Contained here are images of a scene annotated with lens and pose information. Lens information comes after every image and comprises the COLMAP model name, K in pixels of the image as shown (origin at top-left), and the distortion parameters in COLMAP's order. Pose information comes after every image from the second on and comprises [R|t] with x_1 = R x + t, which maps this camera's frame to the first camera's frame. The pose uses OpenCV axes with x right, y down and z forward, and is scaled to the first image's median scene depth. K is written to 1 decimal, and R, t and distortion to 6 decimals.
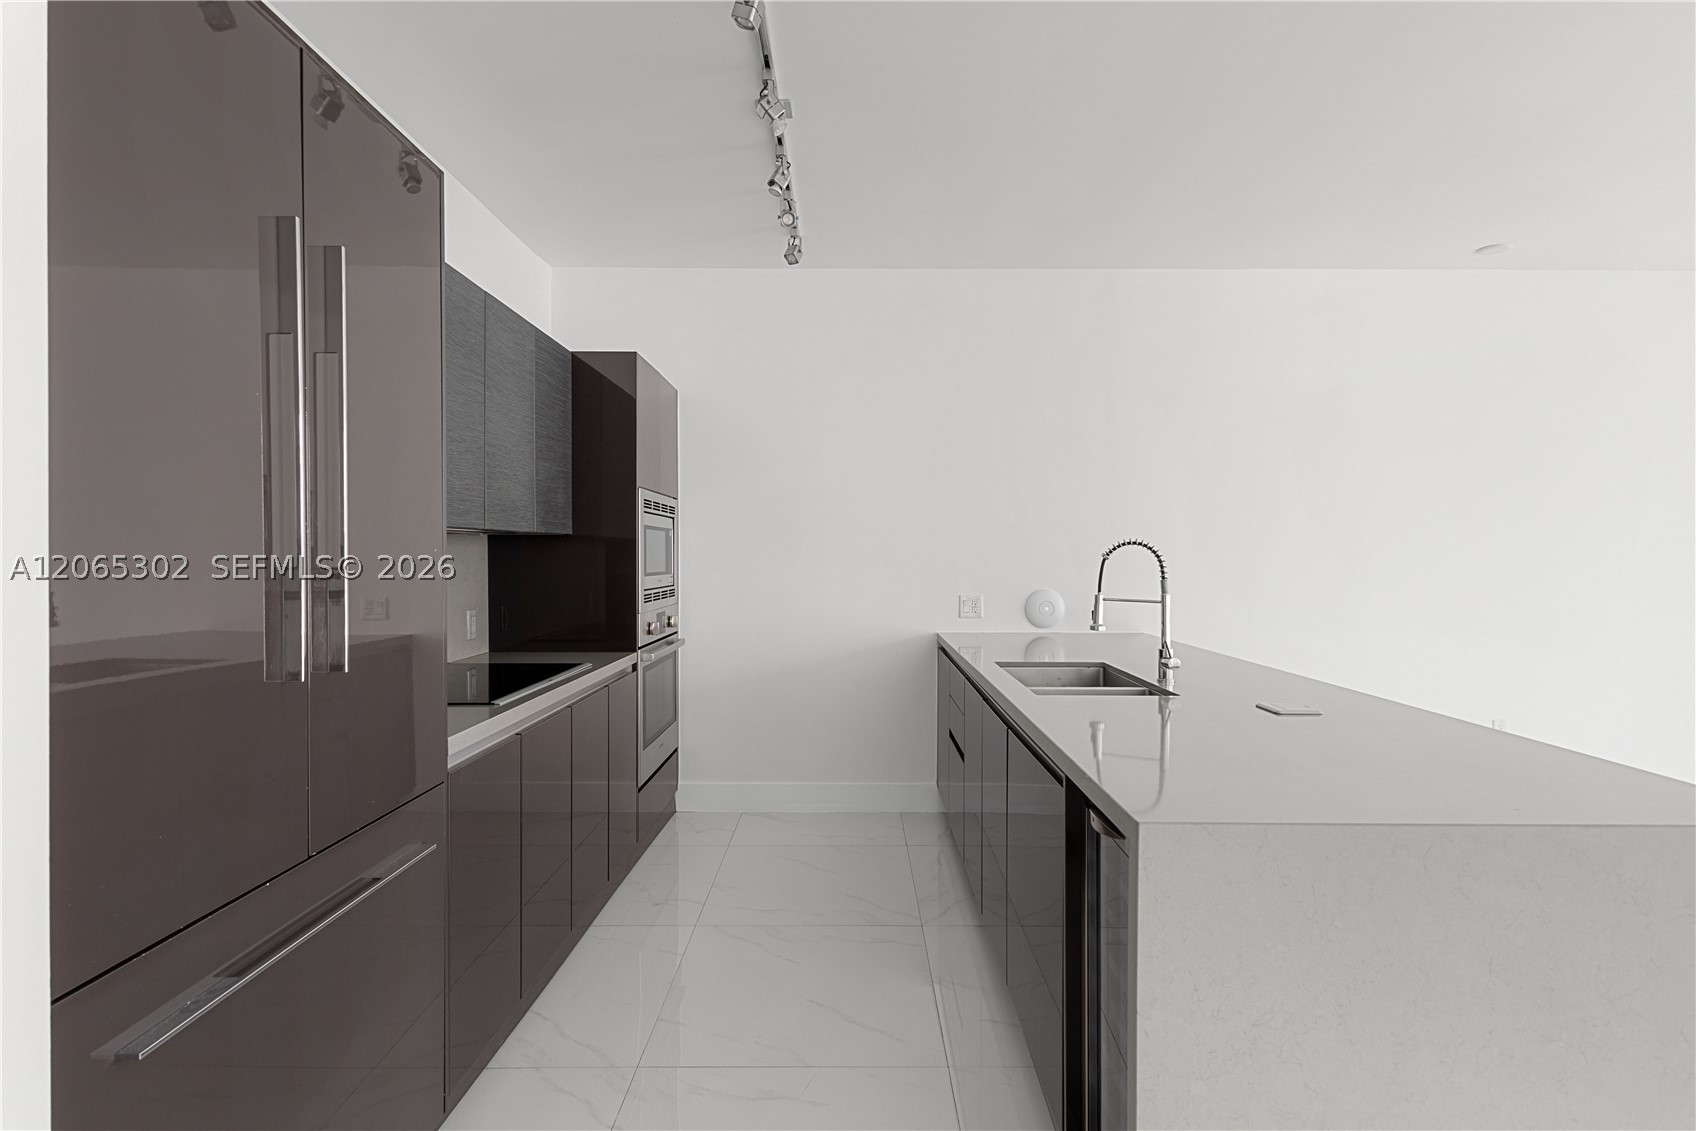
lens RADIAL K [[834.9, 0, 839.0], [0, 834.9, 573.0], [0, 0, 1]] dist [-0.004018, -0.000630]
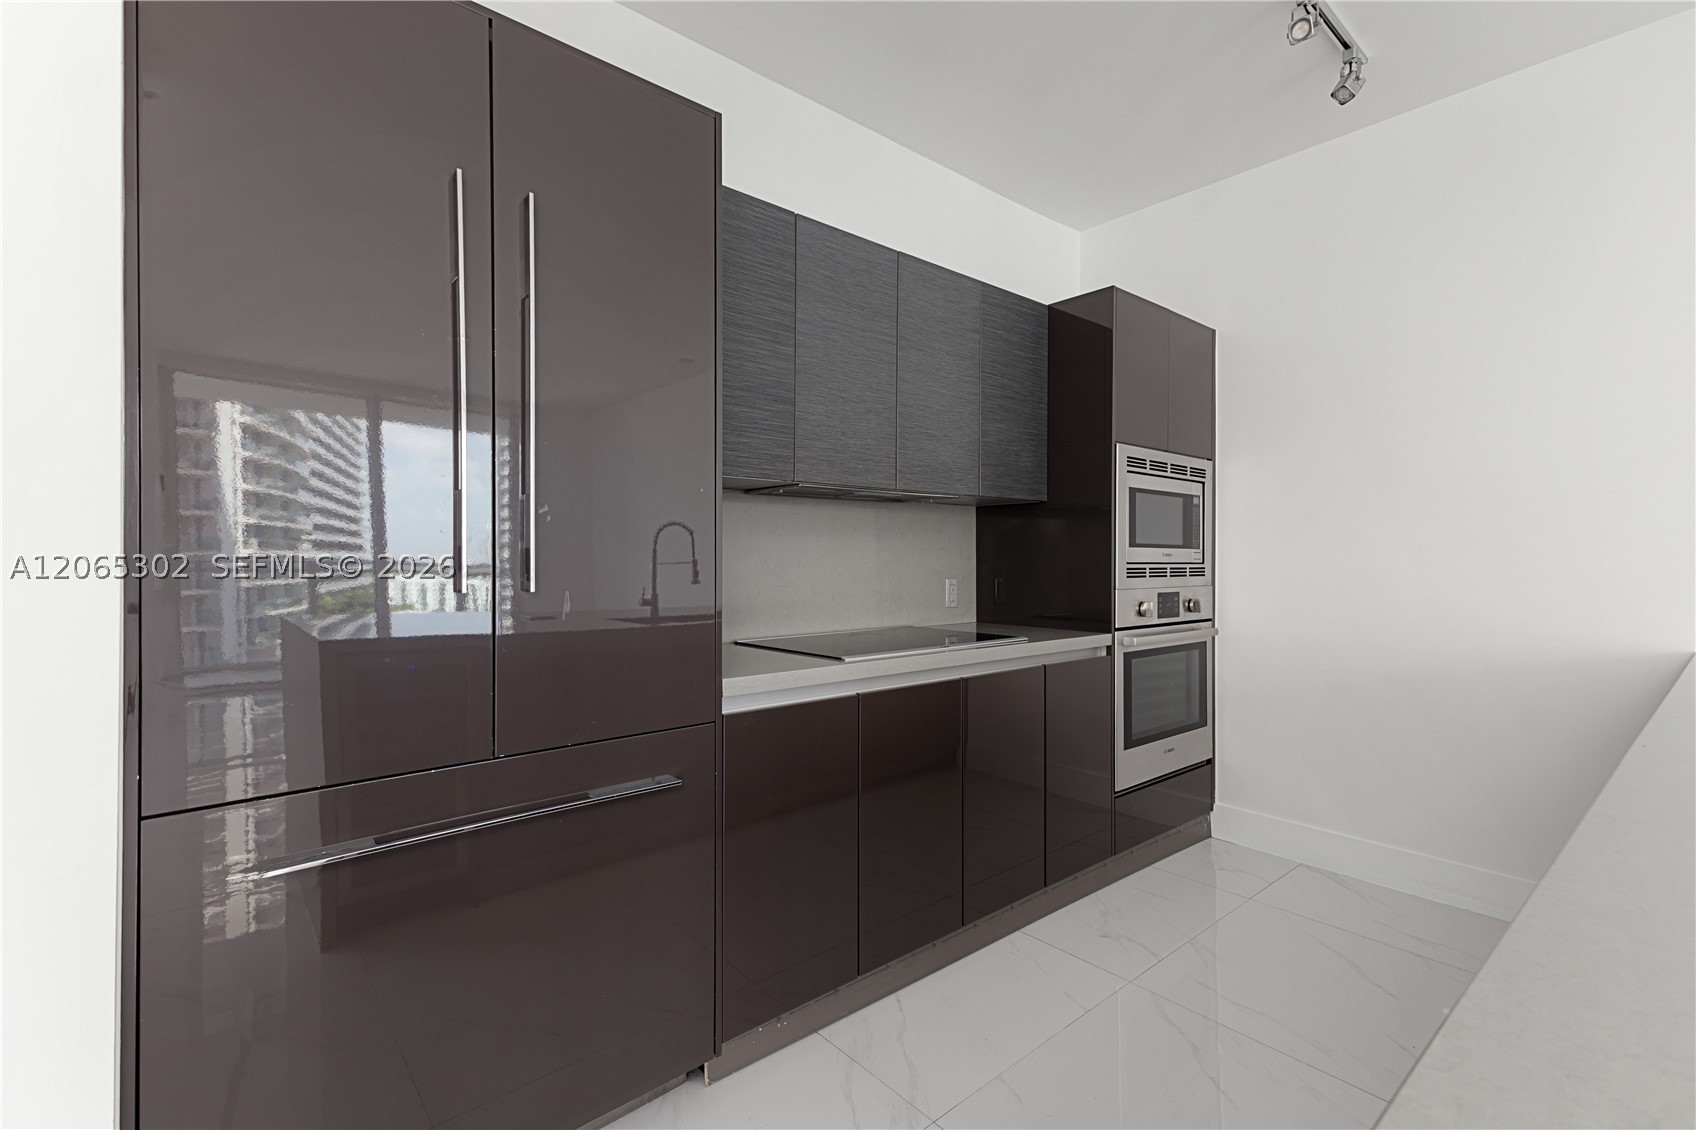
lens RADIAL K [[739.5, 0, 816.3], [0, 739.5, 563.2], [0, 0, 1]] dist [0.008401, -0.001405]
pose [[0.639599, 0.007564, -0.768672, 0.148887], [-0.020304, 0.999769, -0.007056, 0.033282], [0.768441, 0.020120, 0.639605, 0.271996]]
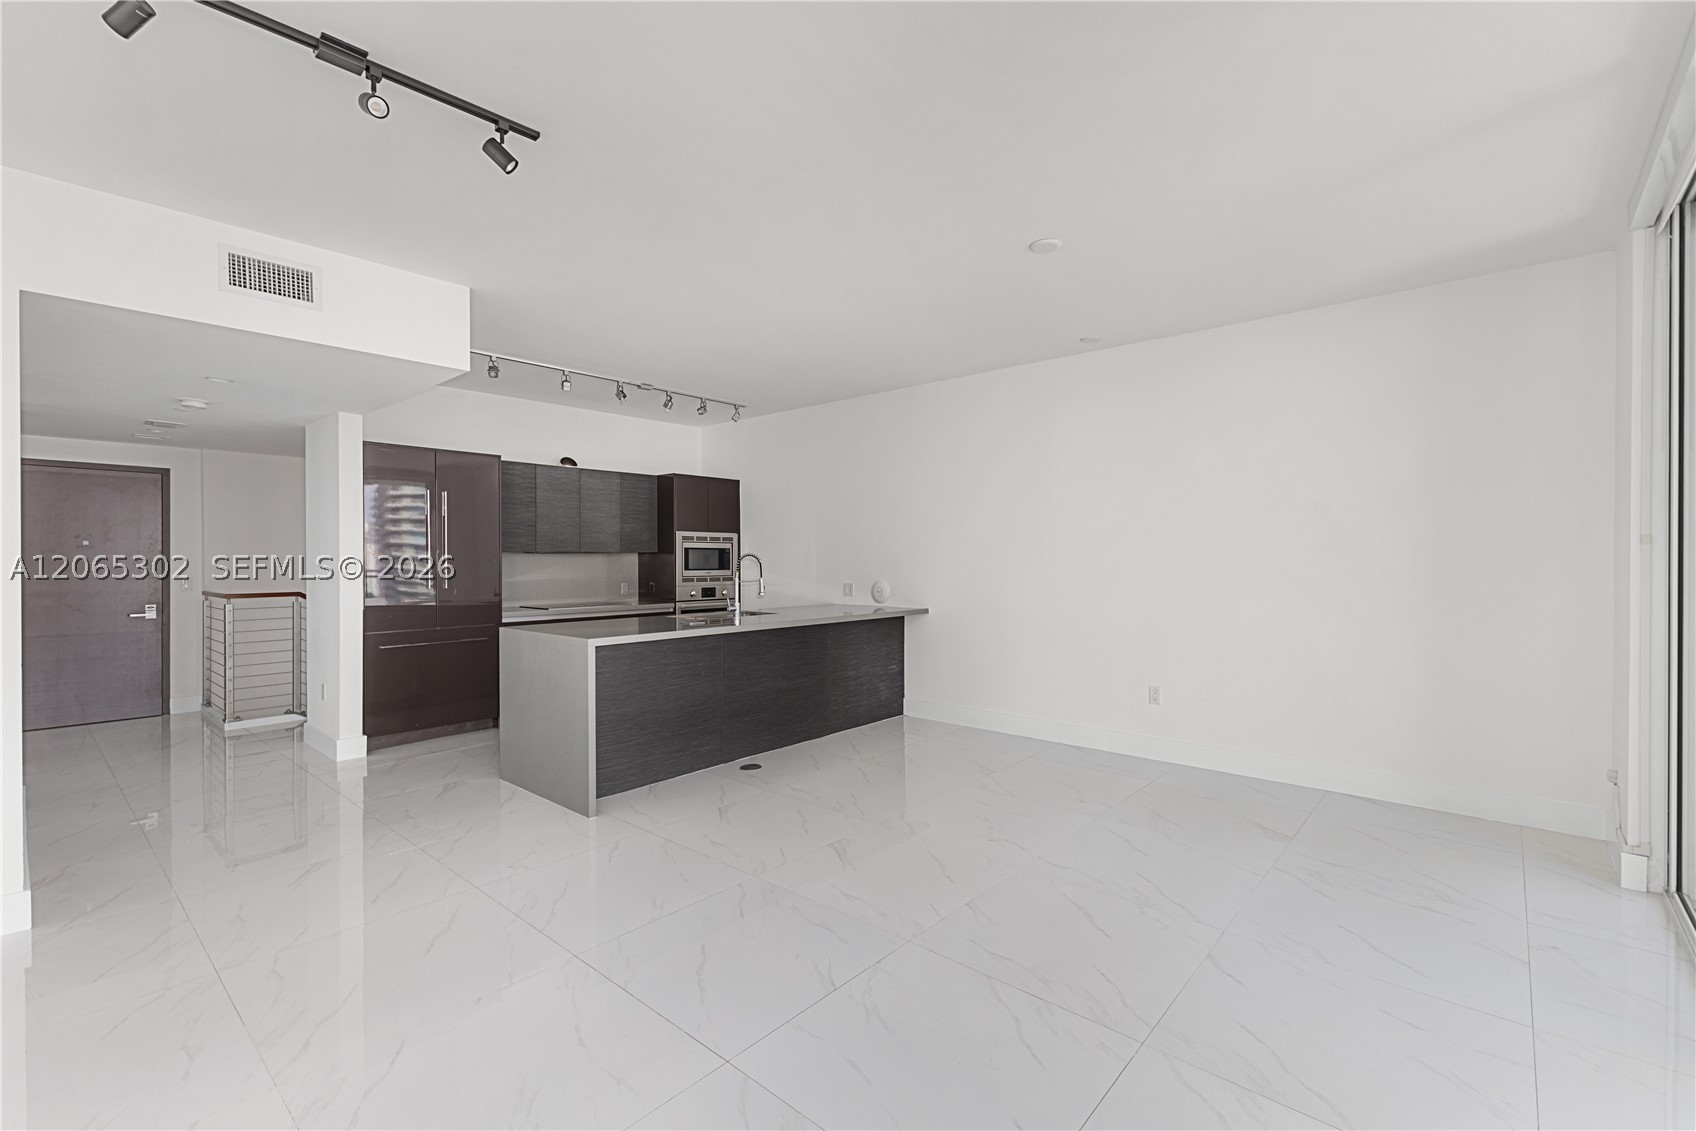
lens RADIAL K [[739.5, 0, 844.0], [0, 739.5, 548.9], [0, 0, 1]] dist [0.008401, -0.001405]
pose [[0.755734, -0.012104, -0.654767, 1.426416], [-0.011929, 0.999409, -0.032243, 0.005766], [0.654771, 0.032178, 0.755142, -0.230595]]
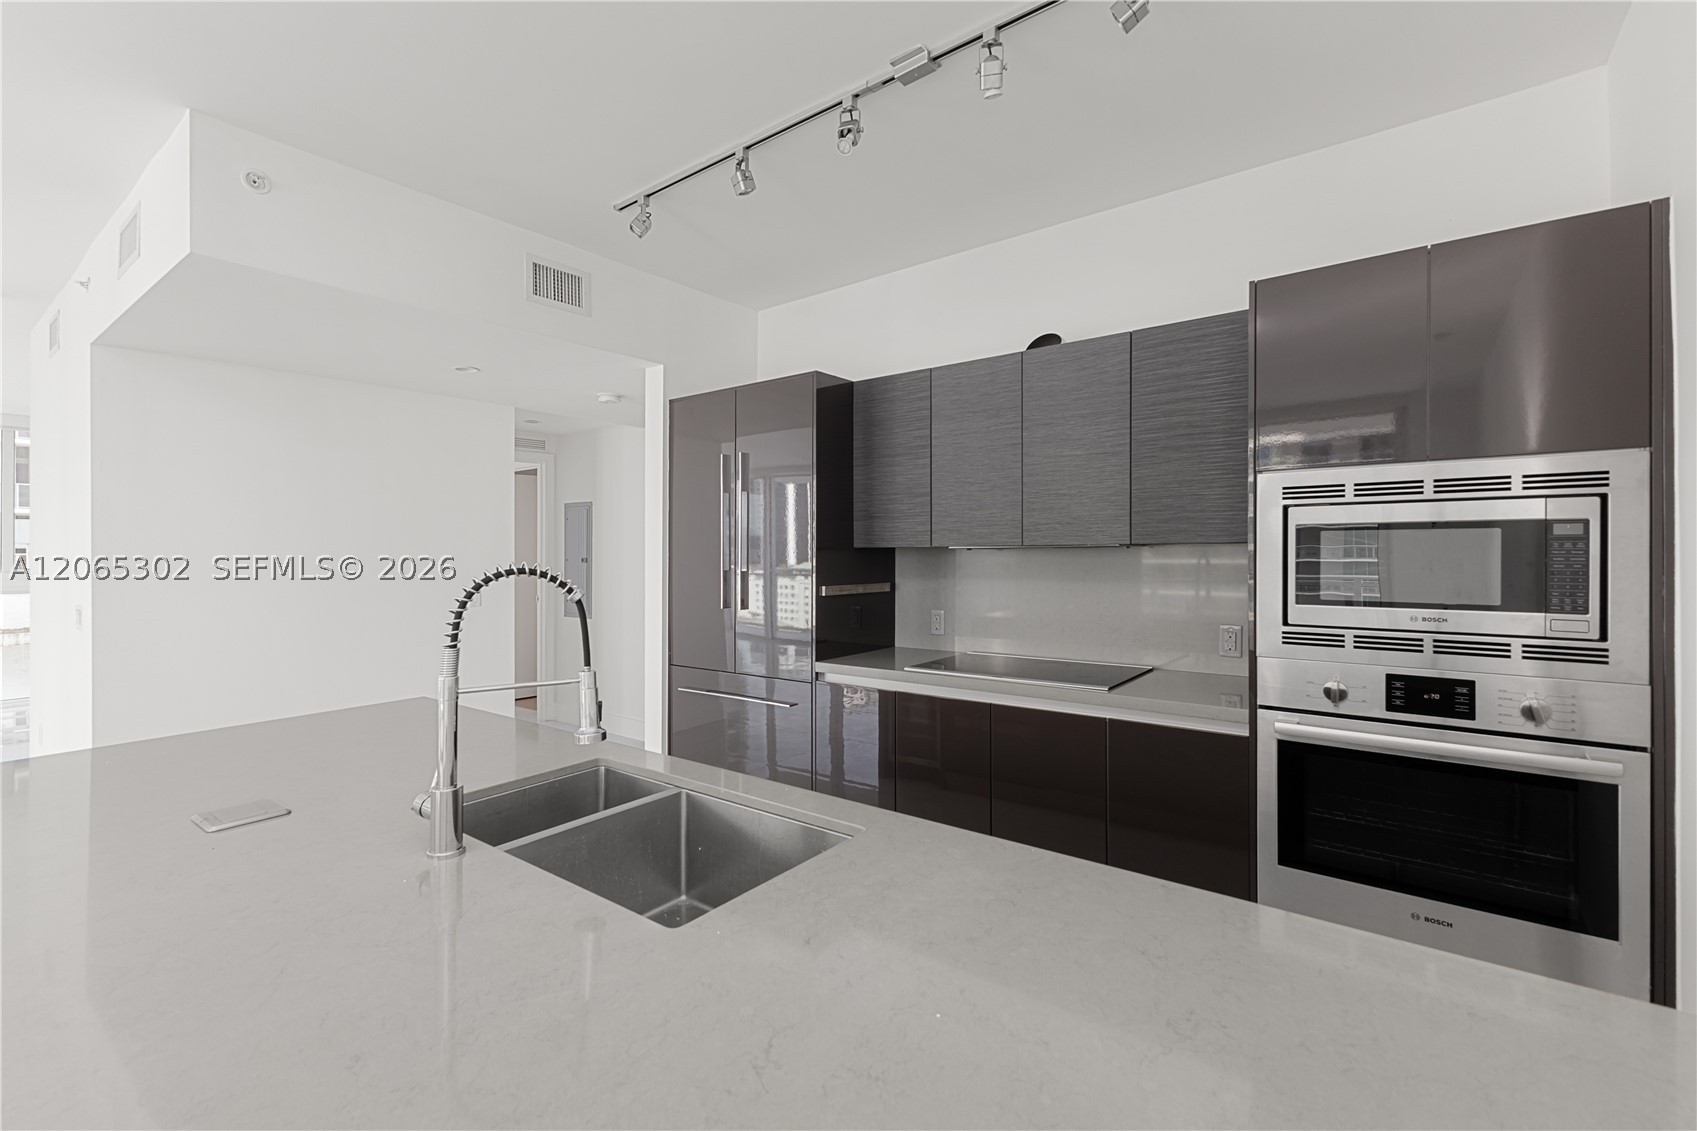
lens RADIAL K [[740.0, 0, 828.5], [0, 740.0, 551.6], [0, 0, 1]] dist [0.008401, -0.001405]
pose [[-0.609990, 0.002866, -0.792404, 0.460180], [-0.012013, 0.999845, 0.012864, -0.040857], [0.792318, 0.017366, -0.609861, 1.083697]]
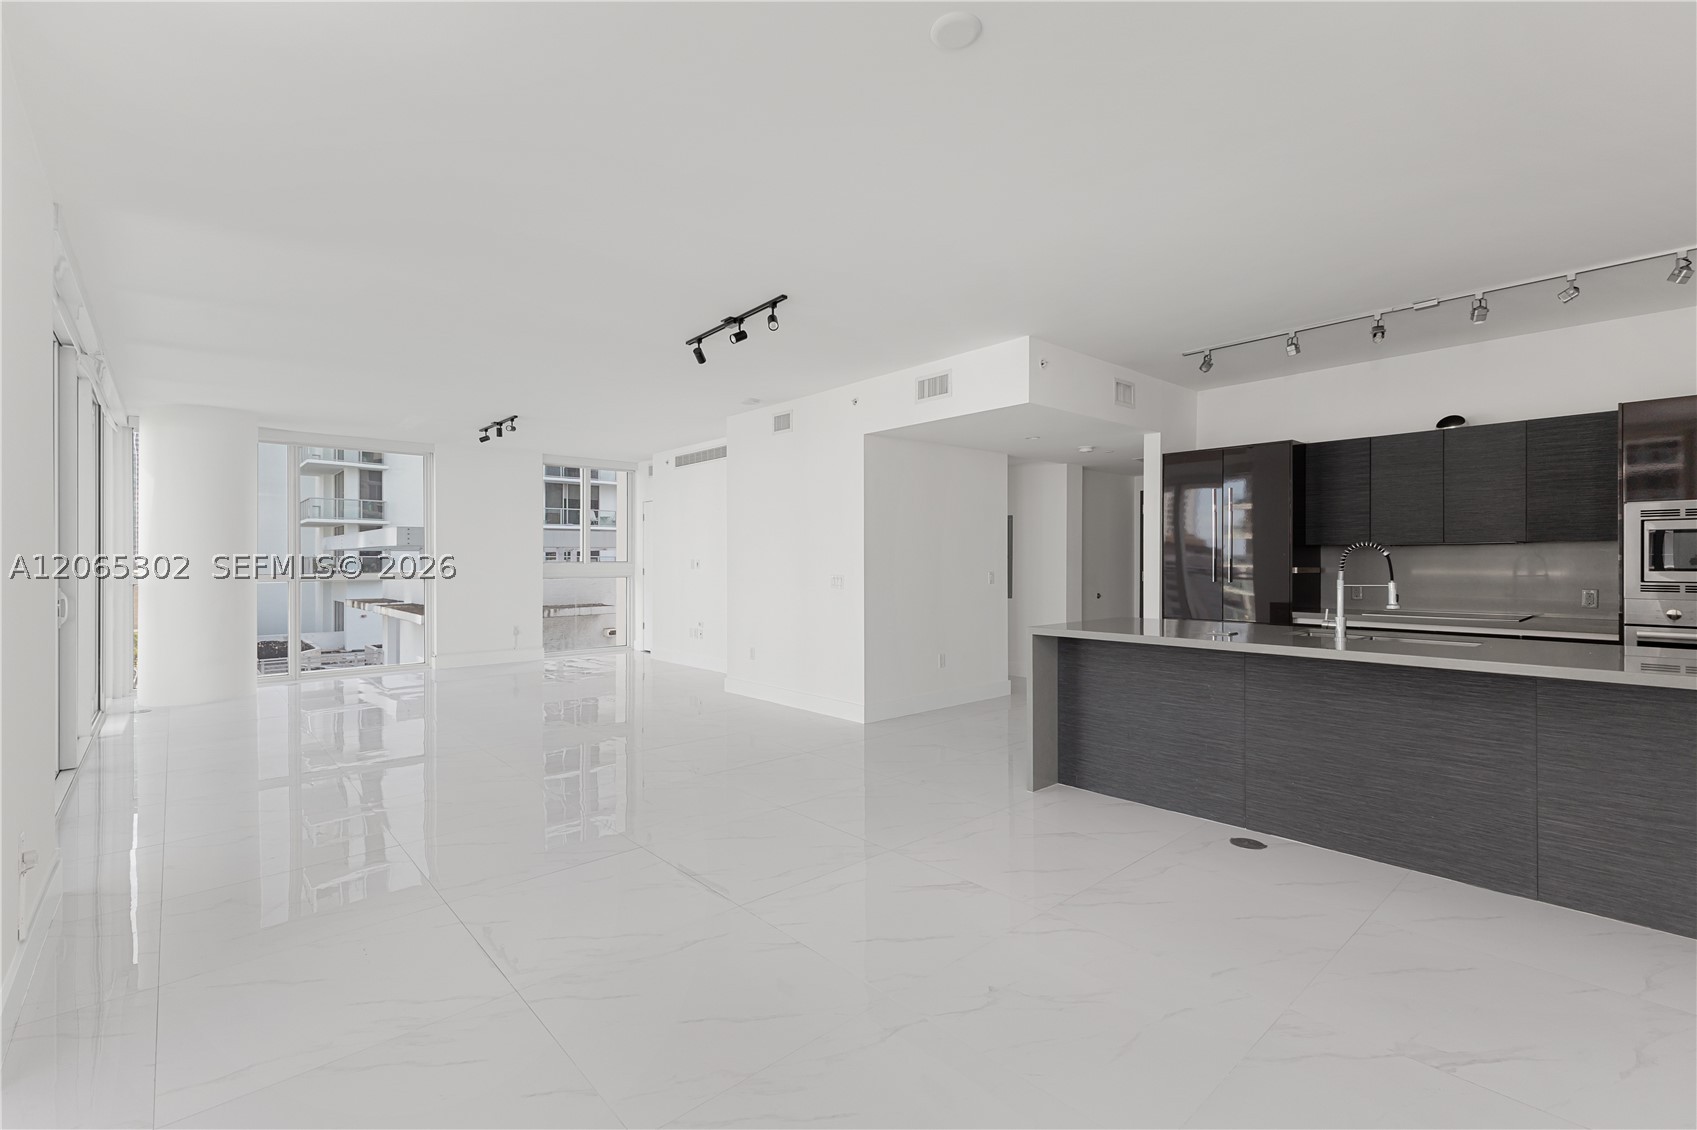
lens RADIAL K [[740.0, 0, 861.7], [0, 740.0, 553.2], [0, 0, 1]] dist [0.008401, -0.001405]
pose [[-0.729425, -0.002996, -0.684054, 1.443756], [-0.011556, 0.999902, 0.007944, -0.018381], [0.683963, 0.013699, -0.729388, 1.026617]]
